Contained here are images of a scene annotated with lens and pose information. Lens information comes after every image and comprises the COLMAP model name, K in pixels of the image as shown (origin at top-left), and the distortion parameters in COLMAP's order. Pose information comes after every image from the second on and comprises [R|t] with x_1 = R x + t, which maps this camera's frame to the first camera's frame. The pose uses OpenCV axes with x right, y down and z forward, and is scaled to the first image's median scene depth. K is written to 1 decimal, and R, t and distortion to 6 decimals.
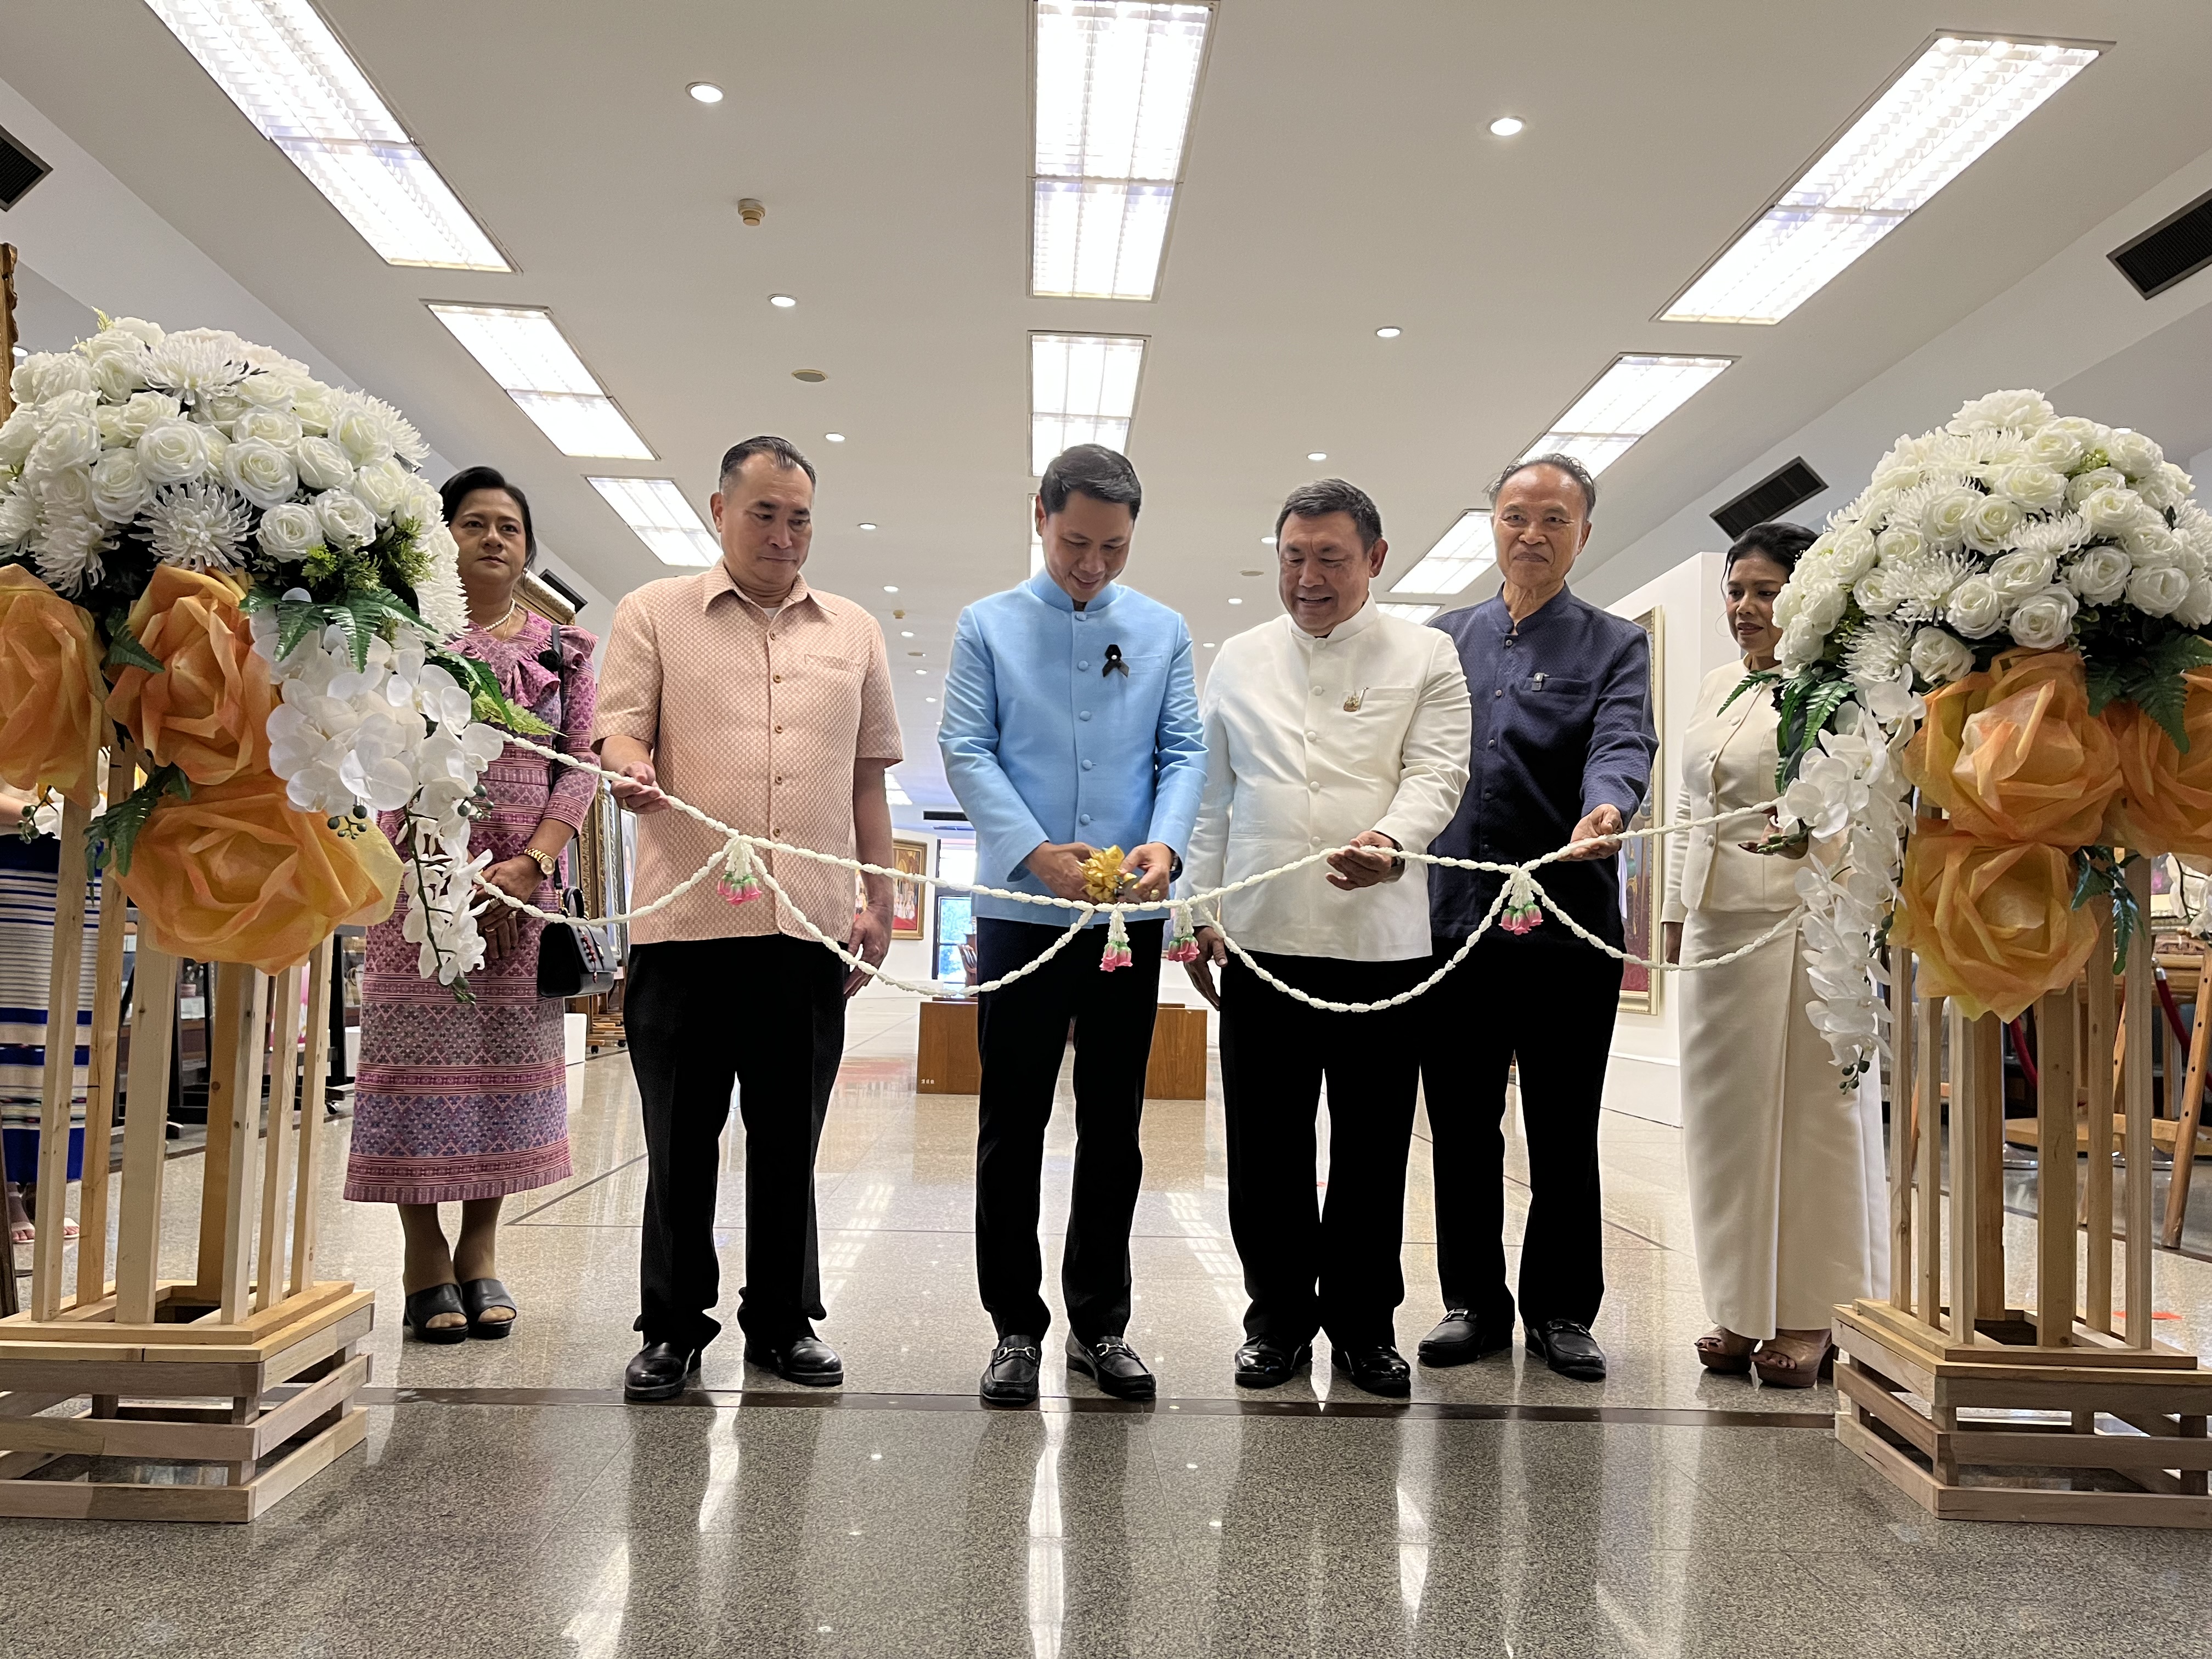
lens RADIAL K [[1672.3, 0, 1111.1], [0, 1672.3, 845.6], [0, 0, 1]] dist [0.044893, -0.048555]
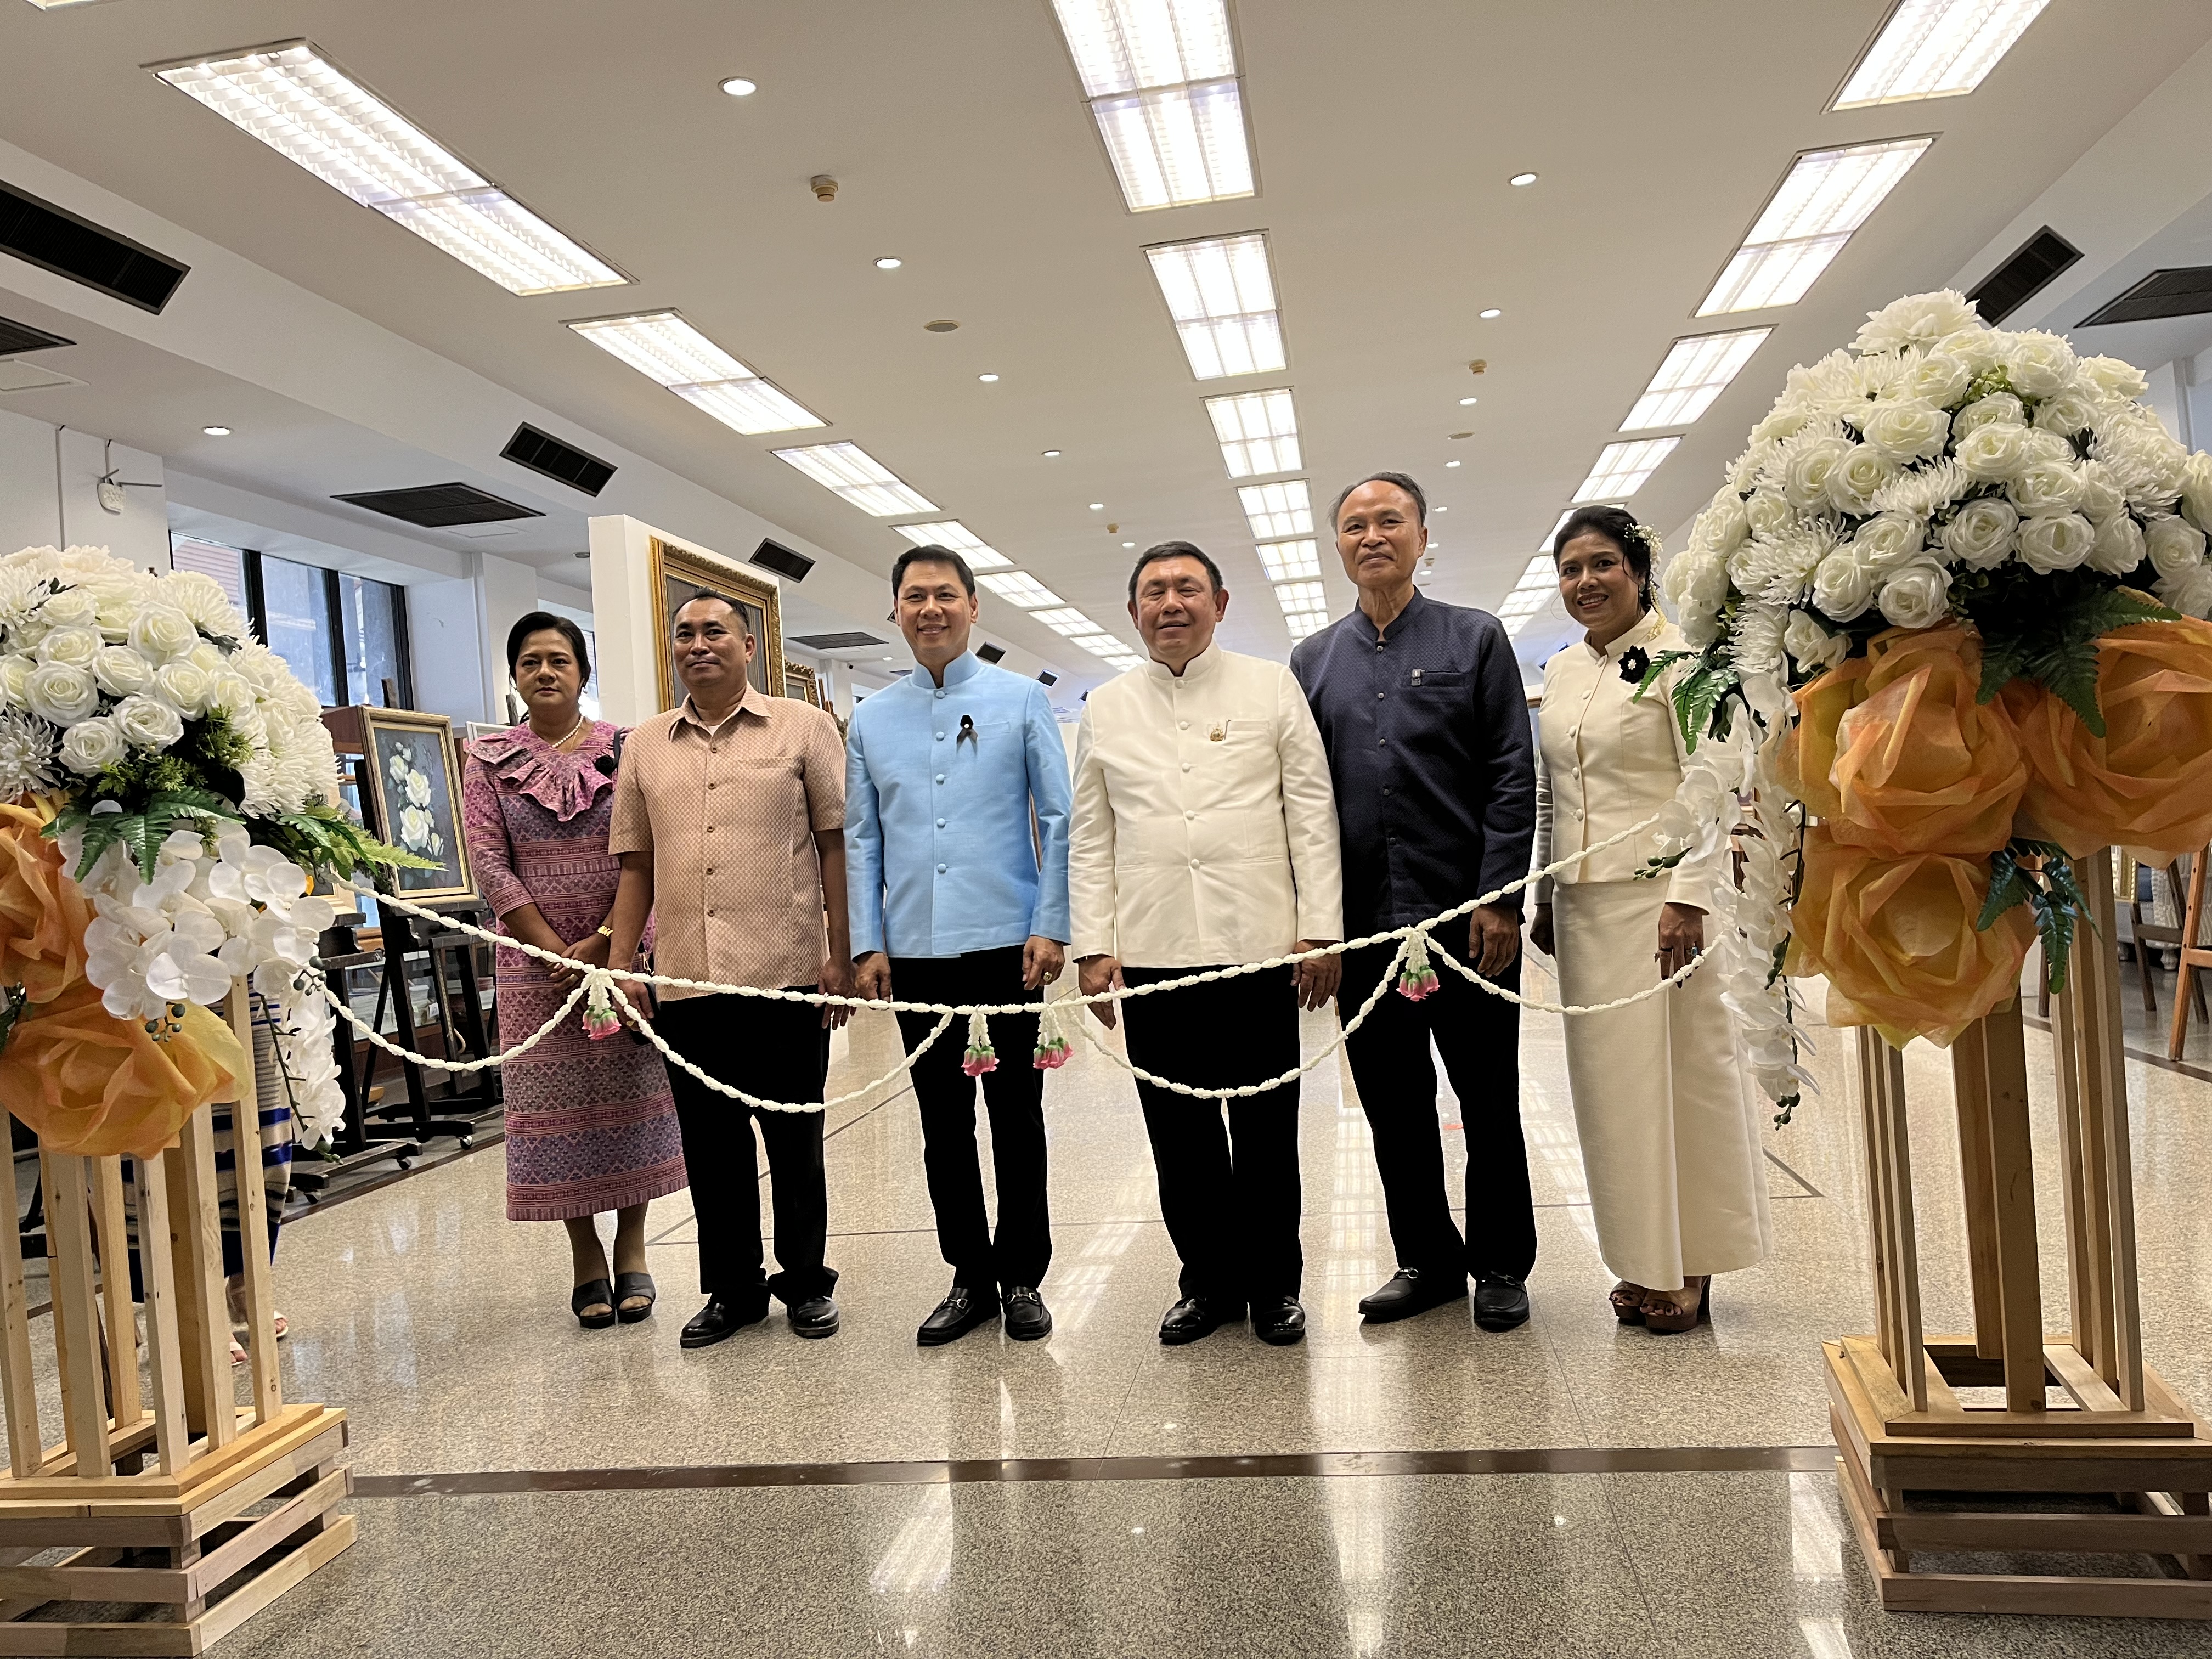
lens RADIAL K [[1672.3, 0, 1111.1], [0, 1672.3, 845.6], [0, 0, 1]] dist [0.044893, -0.048555]
pose [[0.974624, -0.103309, -0.198586, 0.309532], [0.118621, 0.990691, 0.066788, -0.111967], [0.189837, -0.088649, 0.977805, 0.081636]]
